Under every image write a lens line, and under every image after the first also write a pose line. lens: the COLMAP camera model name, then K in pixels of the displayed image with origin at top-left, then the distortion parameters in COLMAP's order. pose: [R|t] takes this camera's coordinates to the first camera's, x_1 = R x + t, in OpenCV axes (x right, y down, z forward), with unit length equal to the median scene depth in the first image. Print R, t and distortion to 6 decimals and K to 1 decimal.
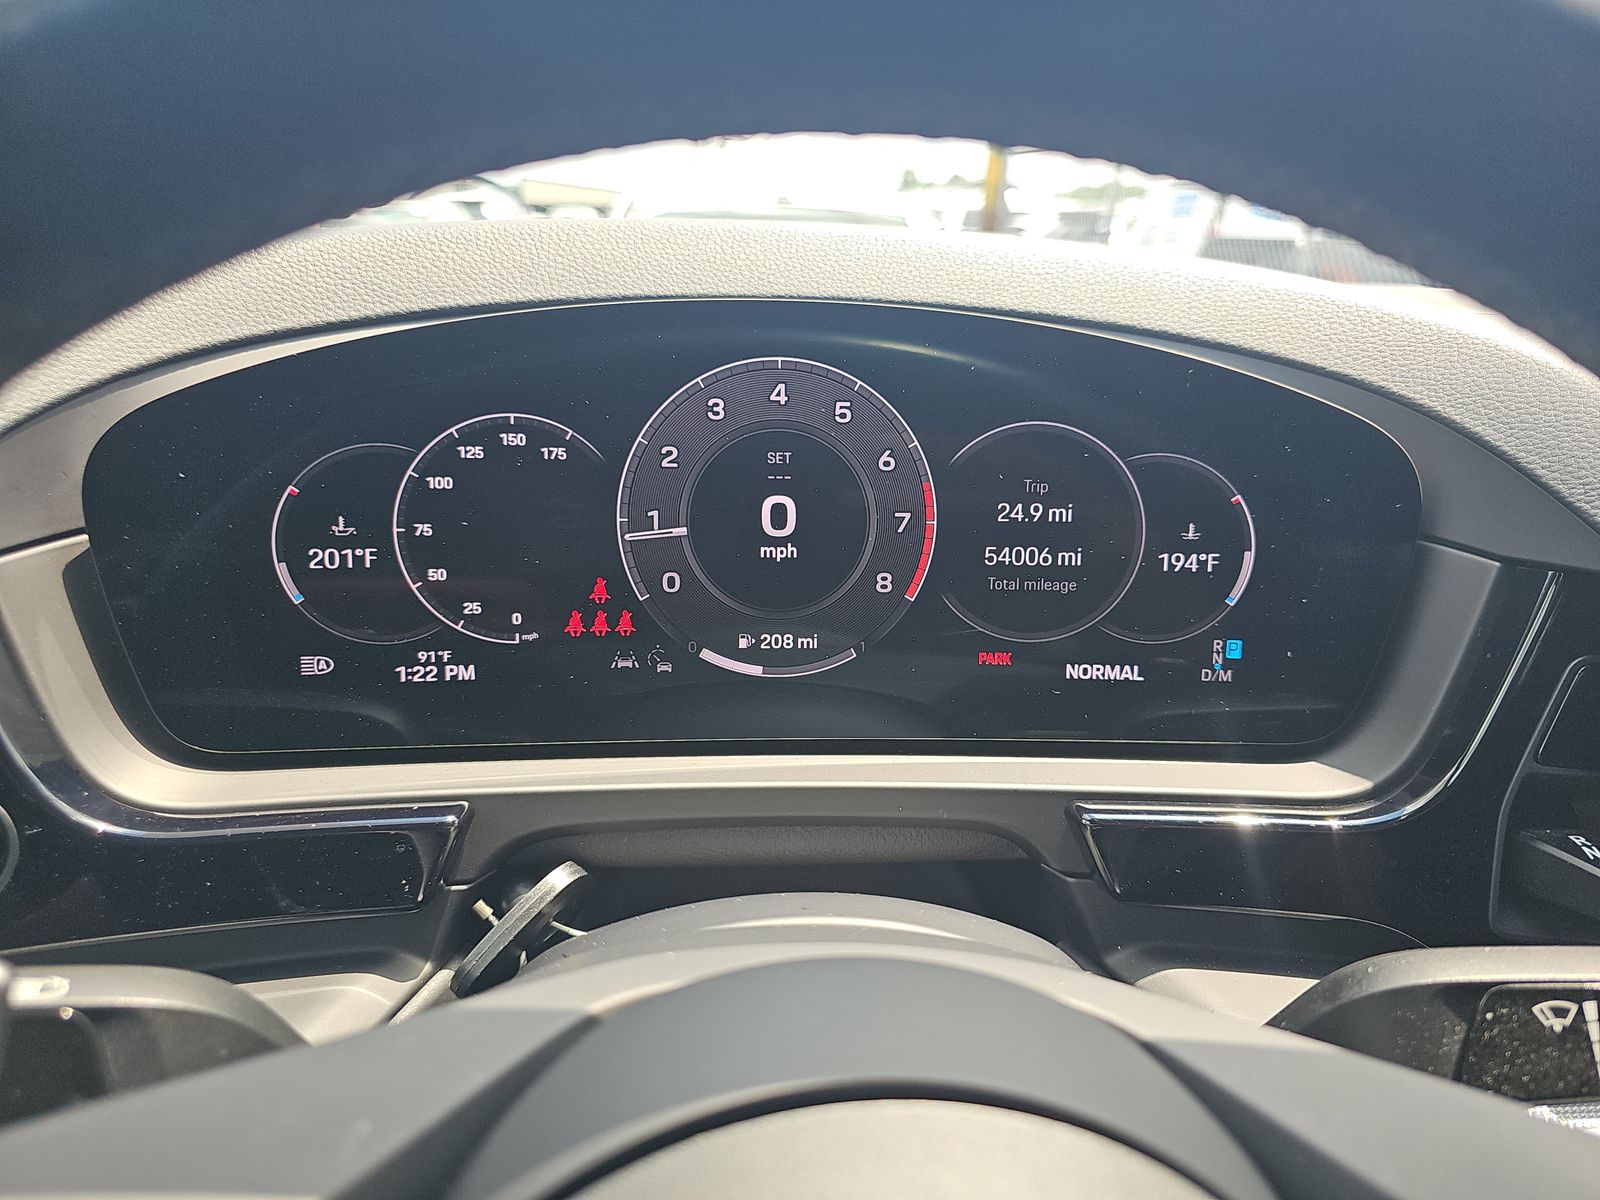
lens RADIAL K [[1131.0, 0, 832.6], [0, 1131.0, 625.5], [0, 0, 1]] dist [0.021264, -0.029244]
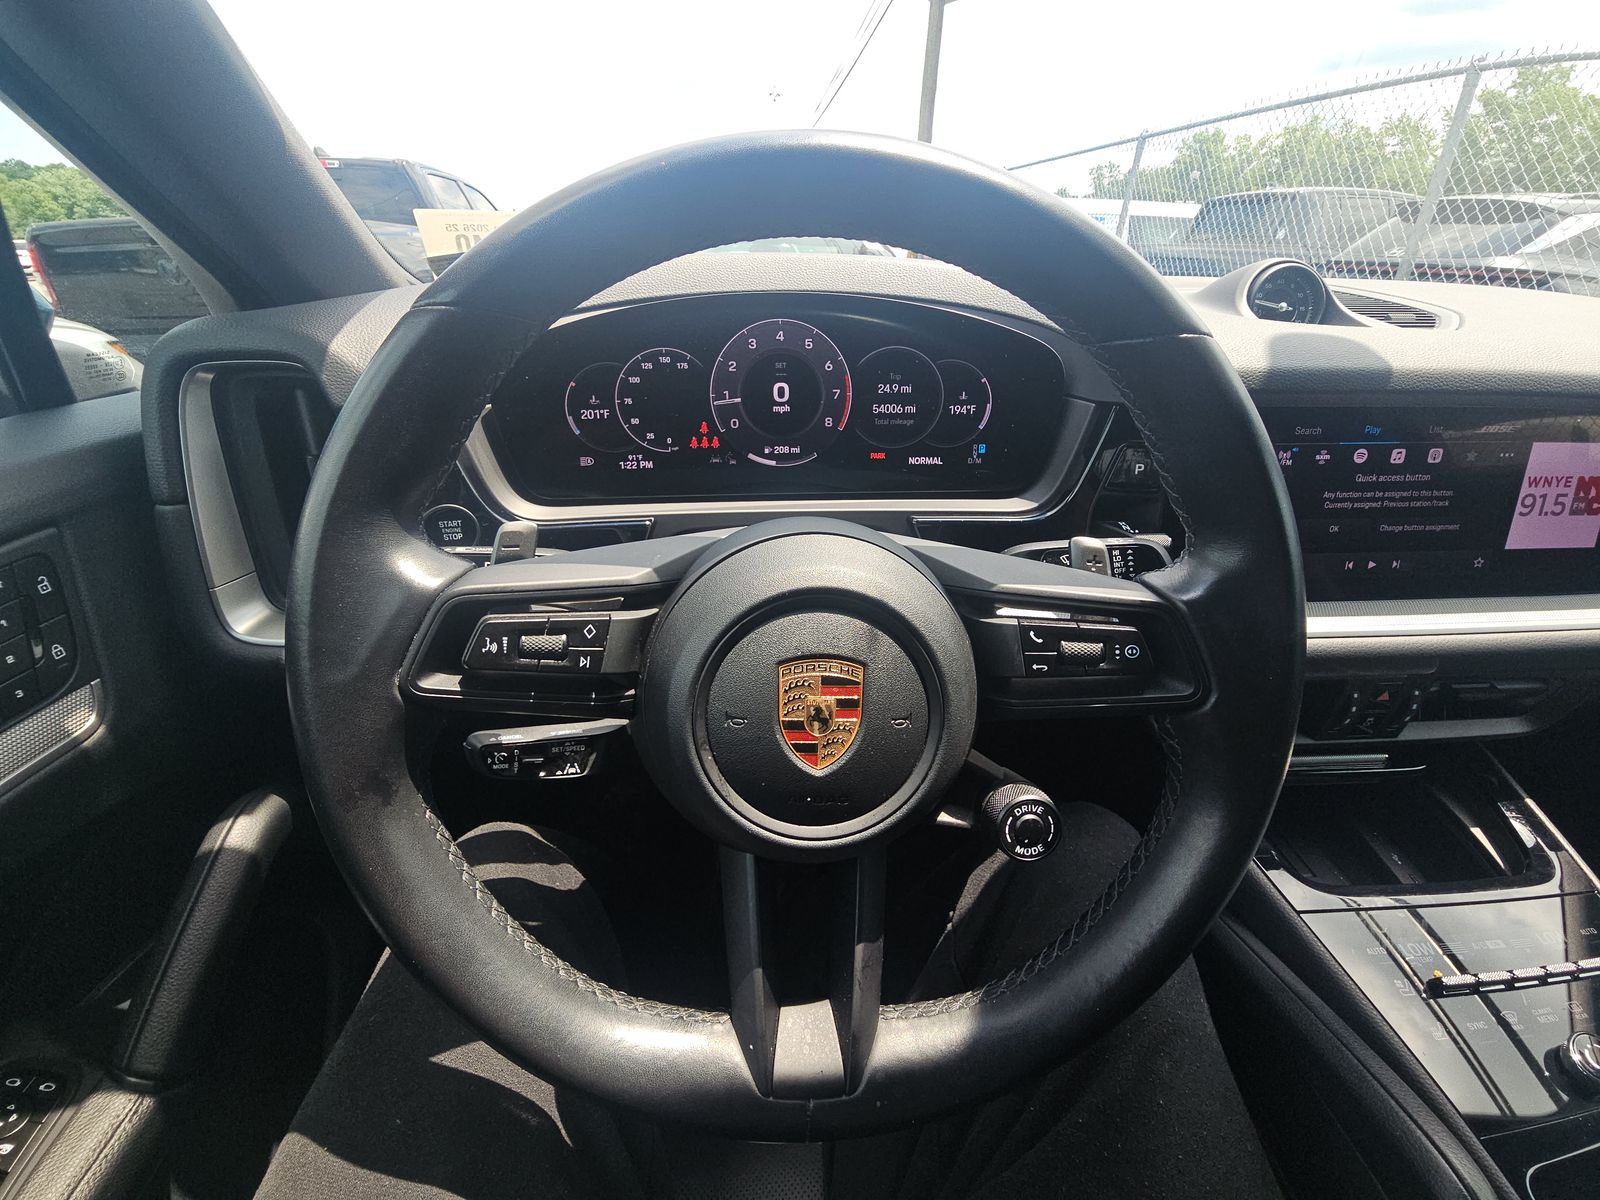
lens RADIAL K [[670.3, 0, 797.7], [0, 670.3, 600.4], [0, 0, 1]] dist [0.004233, -0.006178]
pose [[0.999394, -0.013513, -0.032093, 0.023031], [0.018163, 0.988619, 0.149340, 0.115844], [0.029710, -0.149833, 0.988265, -0.391337]]
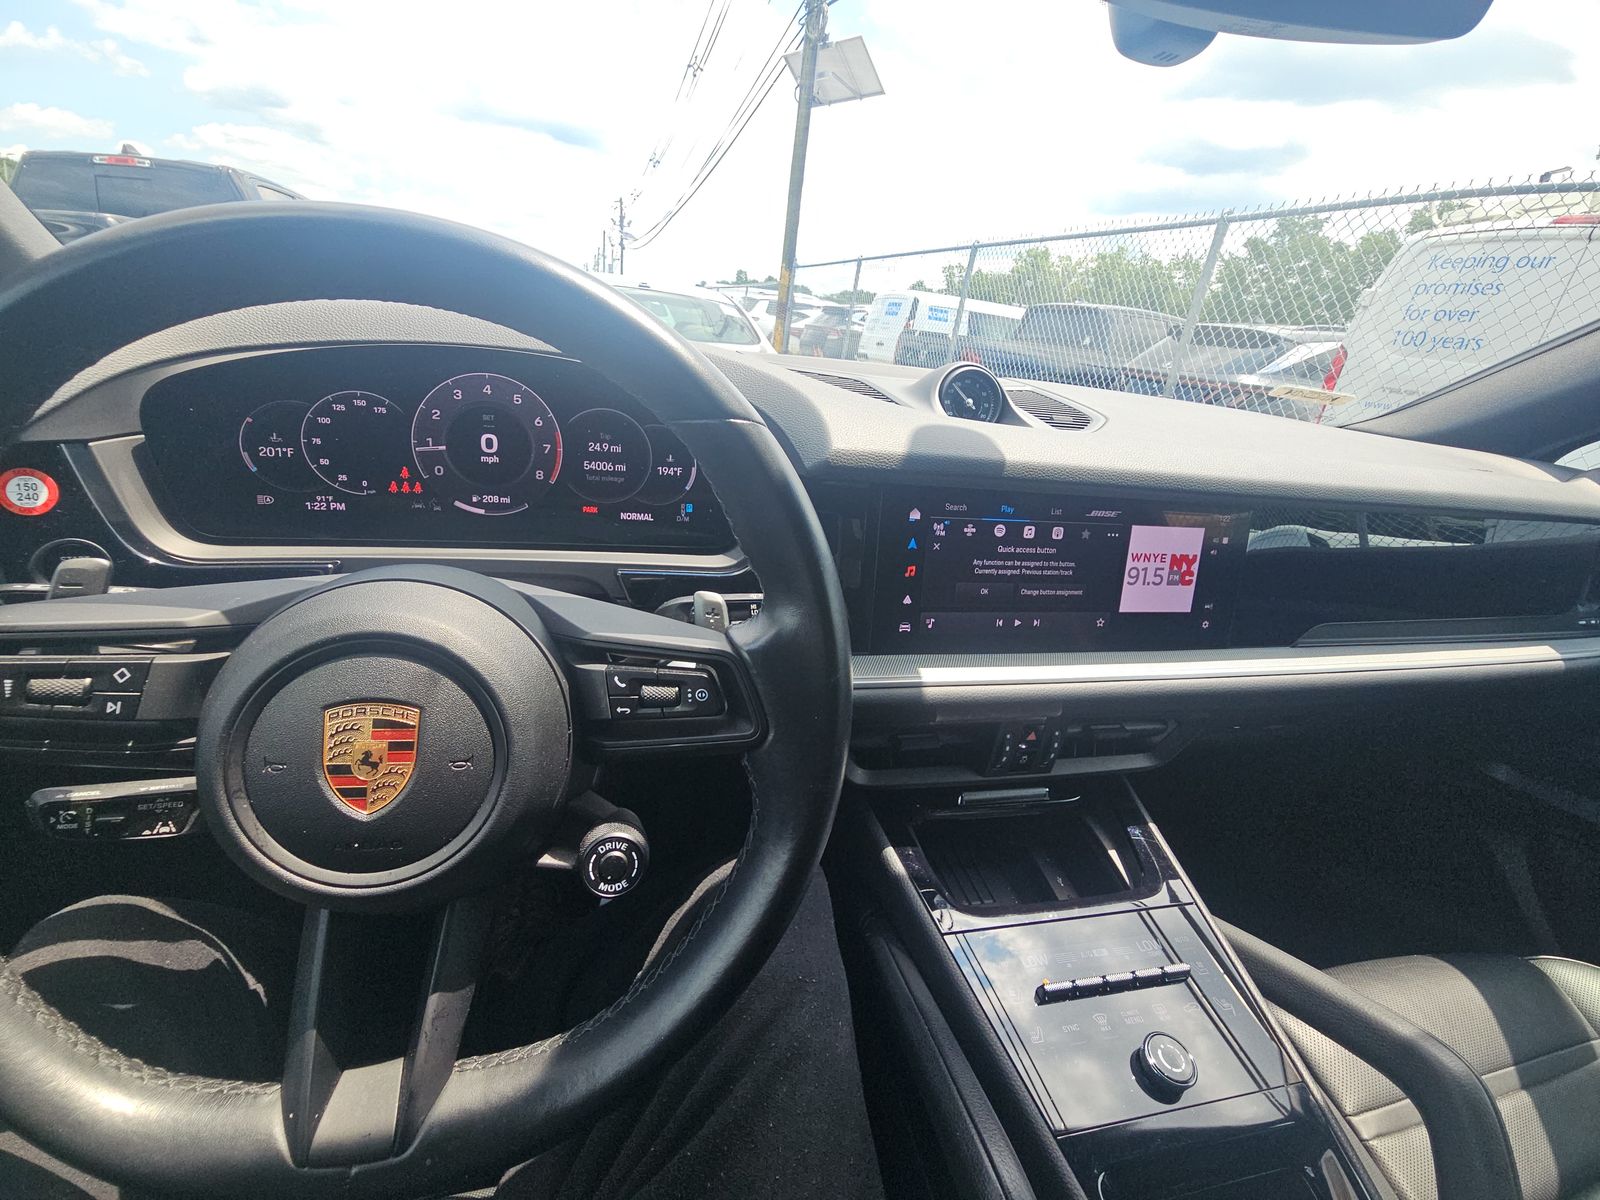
lens RADIAL K [[670.3, 0, 804.4], [0, 670.3, 599.1], [0, 0, 1]] dist [0.004233, -0.006178]
pose [[0.985934, 0.008961, 0.166892, 0.363101], [-0.020706, 0.997418, 0.068766, 0.113282], [-0.165845, -0.071254, 0.983574, -0.477619]]
